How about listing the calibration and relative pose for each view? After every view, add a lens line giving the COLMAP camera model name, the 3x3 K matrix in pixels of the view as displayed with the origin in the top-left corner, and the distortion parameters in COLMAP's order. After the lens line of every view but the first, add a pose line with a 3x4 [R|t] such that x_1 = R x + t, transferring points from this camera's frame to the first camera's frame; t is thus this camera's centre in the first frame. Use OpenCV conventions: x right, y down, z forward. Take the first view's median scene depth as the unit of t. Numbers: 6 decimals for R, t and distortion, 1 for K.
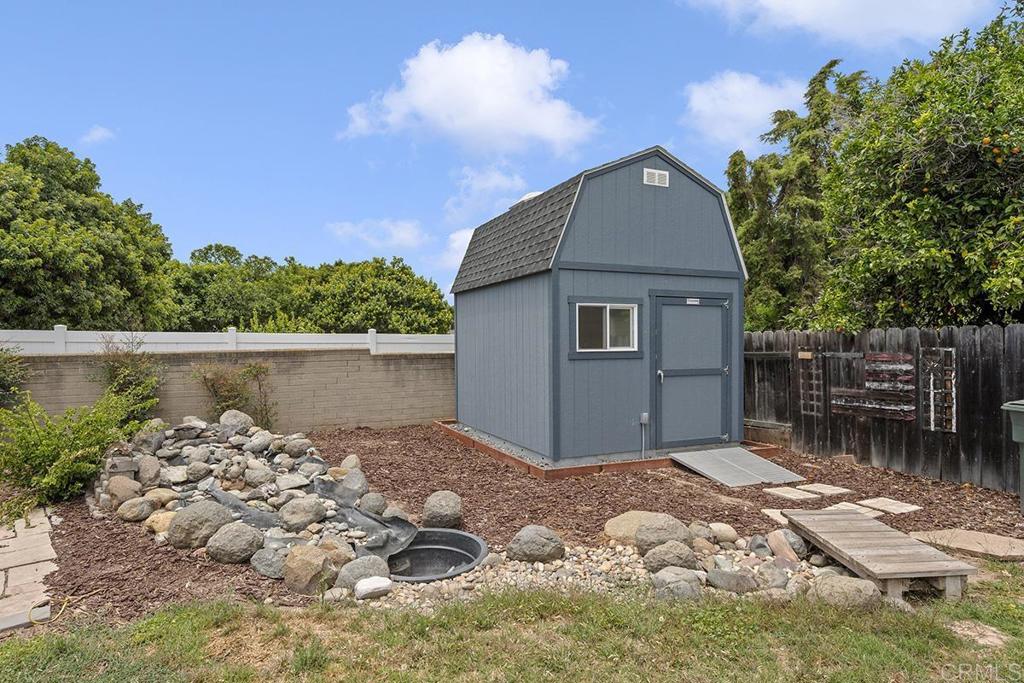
lens RADIAL K [[558.2, 0, 504.1], [0, 558.2, 349.7], [0, 0, 1]] dist [-0.000055, -0.000733]
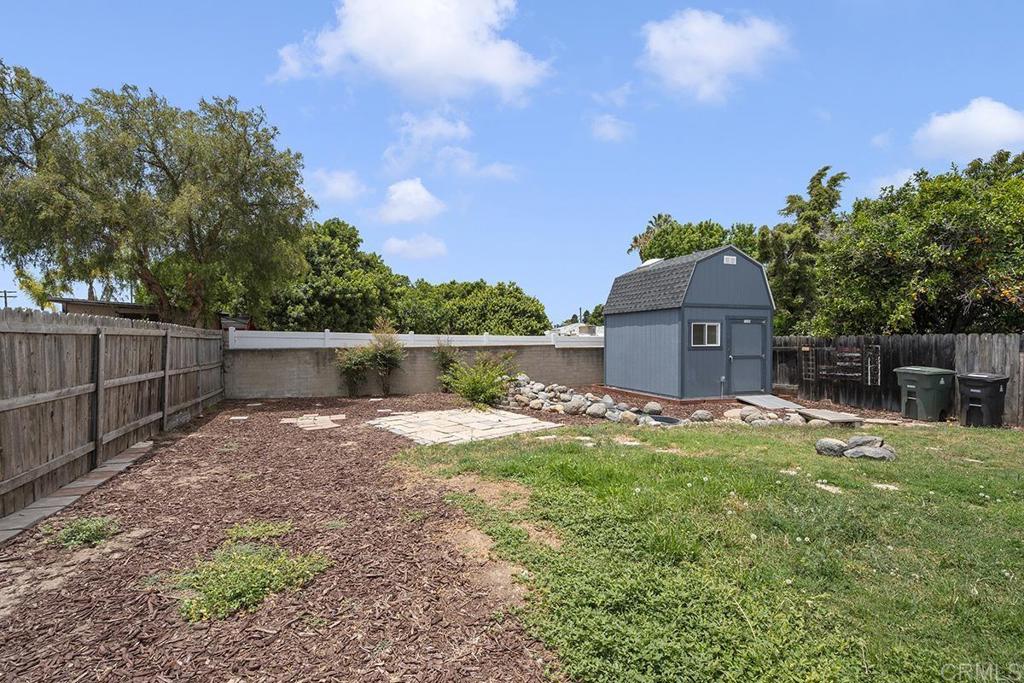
lens RADIAL K [[468.8, 0, 508.2], [0, 468.8, 351.8], [0, 0, 1]] dist [-0.001741, -0.000041]
pose [[0.997494, 0.006262, -0.070467, -0.371912], [-0.005446, 0.999916, 0.011759, 0.006580], [0.070534, -0.011346, 0.997445, -0.686224]]
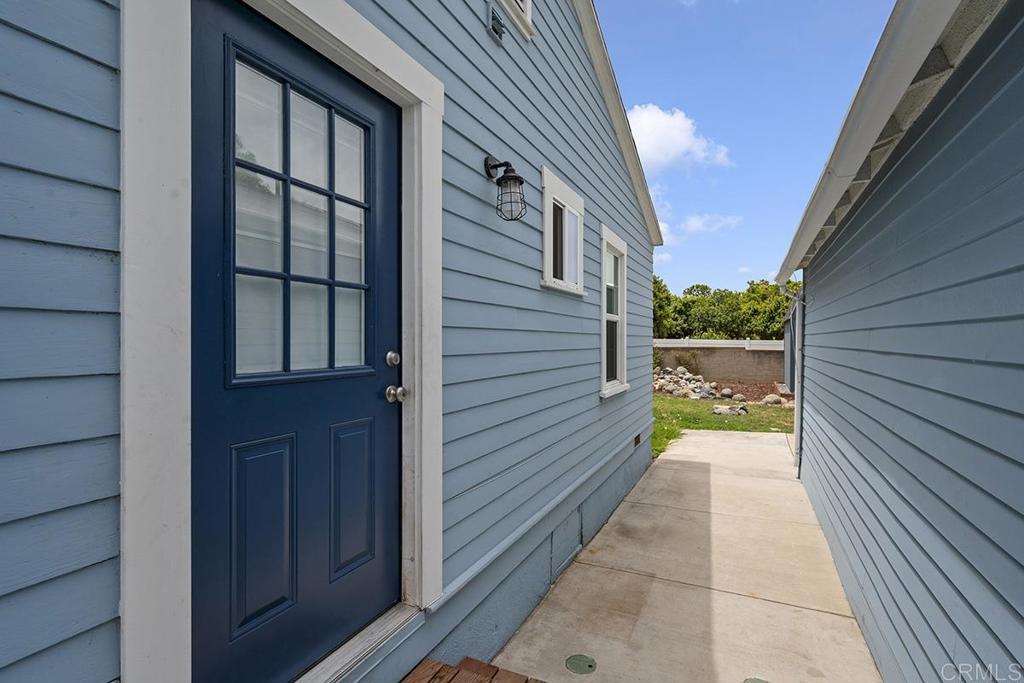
lens RADIAL K [[490.3, 0, 512.0], [0, 490.3, 341.5], [0, 0, 1]] dist [-0.001100, -0.000113]
pose [[0.642626, 0.016425, -0.766004, 0.860448], [-0.018978, 0.999805, 0.005517, -0.022459], [0.765945, 0.010992, 0.642812, -1.267545]]
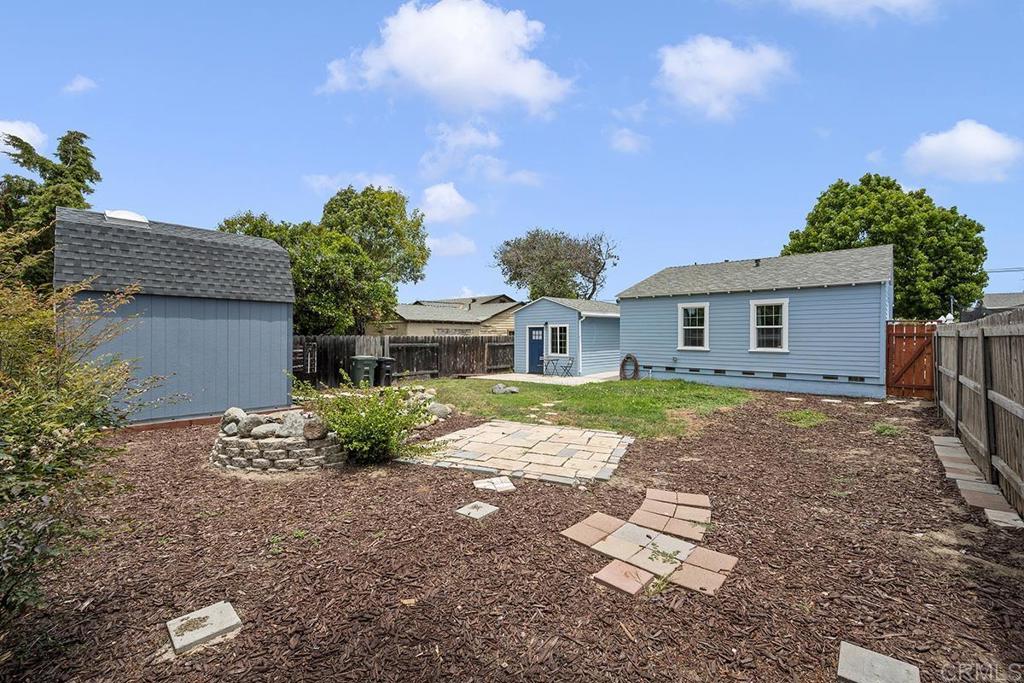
lens RADIAL K [[422.0, 0, 509.4], [0, 422.0, 337.4], [0, 0, 1]] dist [-0.000012, 0.000068]
pose [[-0.399887, 0.005377, 0.916549, -1.268558], [0.012955, 0.999916, -0.000214, -0.014327], [-0.916473, 0.011788, -0.399923, 0.760096]]
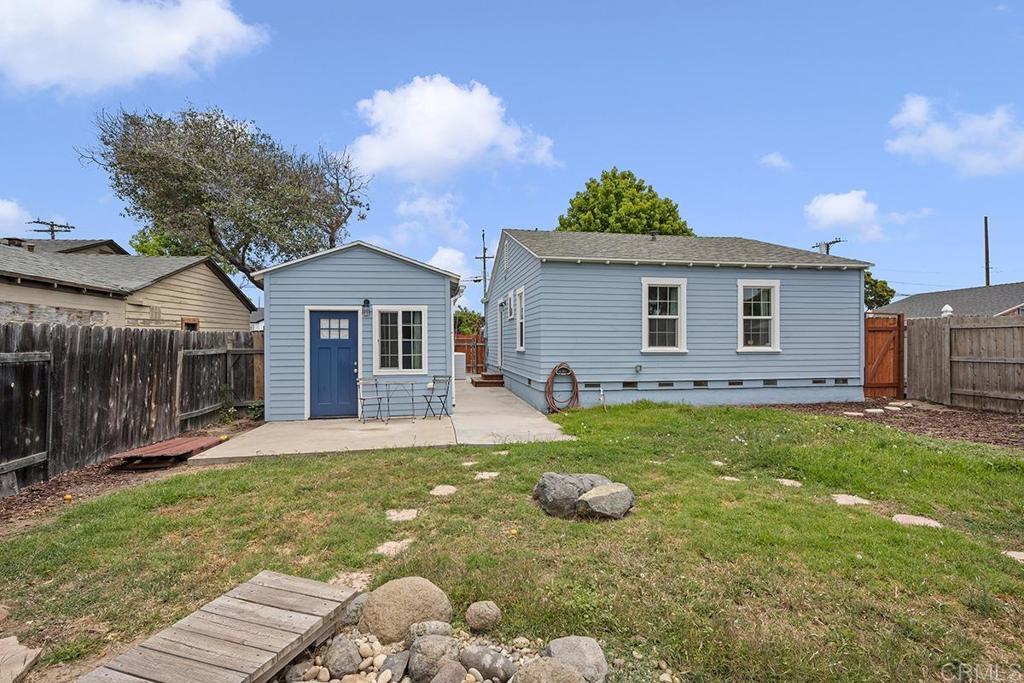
lens RADIAL K [[490.3, 0, 512.0], [0, 490.3, 341.5], [0, 0, 1]] dist [-0.001100, -0.000113]
pose [[-0.964118, 0.014028, 0.265103, 0.091492], [0.016441, 0.999841, 0.006886, 0.003375], [-0.264964, 0.010997, -0.964196, 0.710238]]
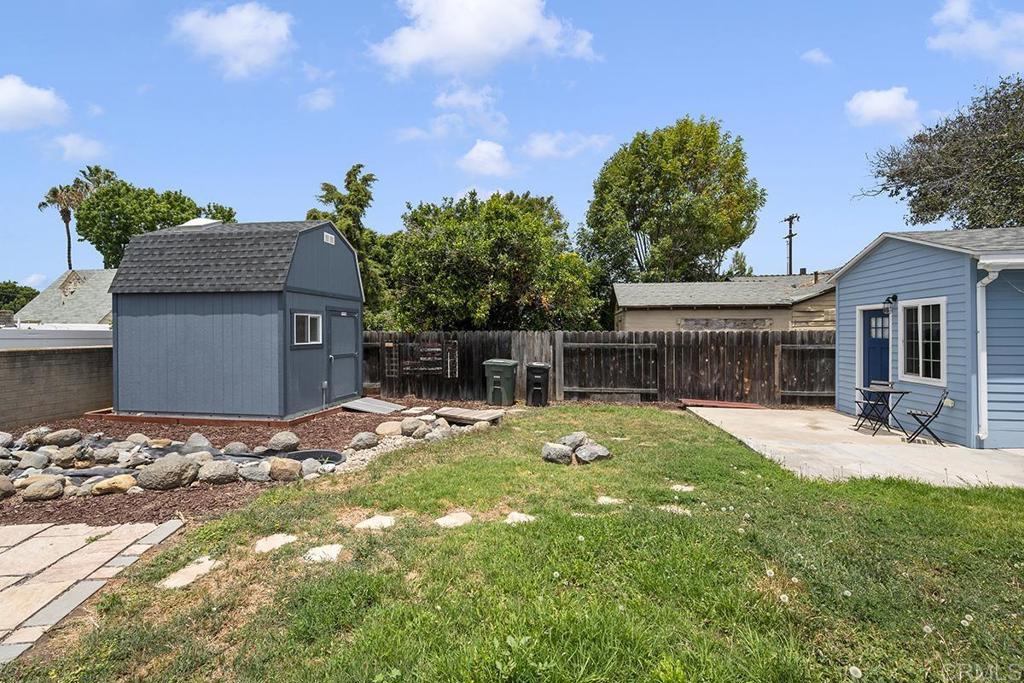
lens RADIAL K [[464.7, 0, 512.0], [0, 464.7, 341.5], [0, 0, 1]] dist [-0.005861, -0.000220]
pose [[0.537018, -0.009421, 0.843518, -0.547446], [0.007664, 0.999951, 0.006289, -0.007628], [-0.843536, 0.003087, 0.537064, -0.175216]]
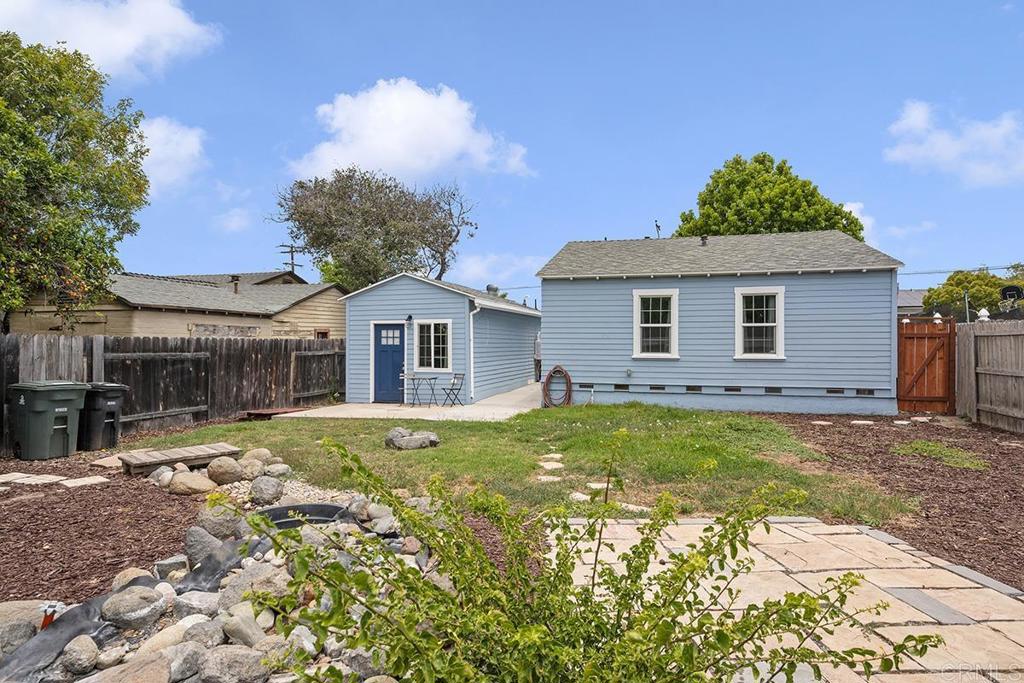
lens RADIAL K [[571.9, 0, 508.1], [0, 571.9, 339.1], [0, 0, 1]] dist [0.000668, 0.000451]
pose [[-0.768984, 0.015056, 0.639091, -0.677267], [0.014301, 0.999878, -0.006348, -0.002476], [-0.639108, 0.004258, -0.769105, 0.877184]]
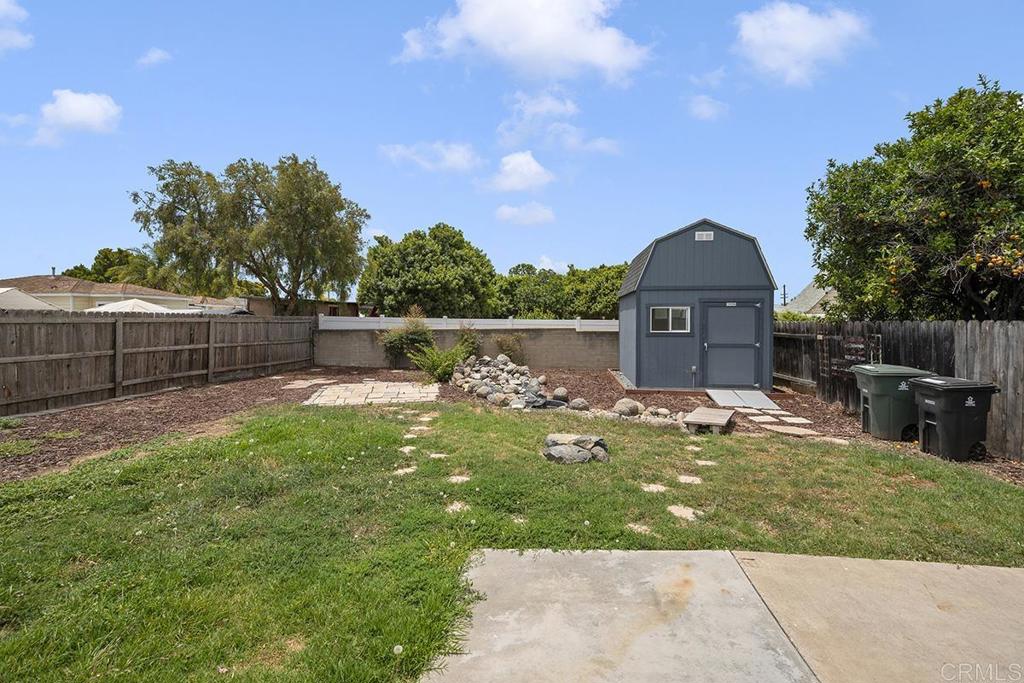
lens RADIAL K [[444.0, 0, 510.9], [0, 444.0, 327.4], [0, 0, 1]] dist [0.000072, -0.000090]
pose [[0.857153, 0.014622, -0.514854, 0.440521], [-0.012657, 0.999893, 0.007325, -0.015809], [0.514906, 0.000238, 0.857246, -0.500805]]
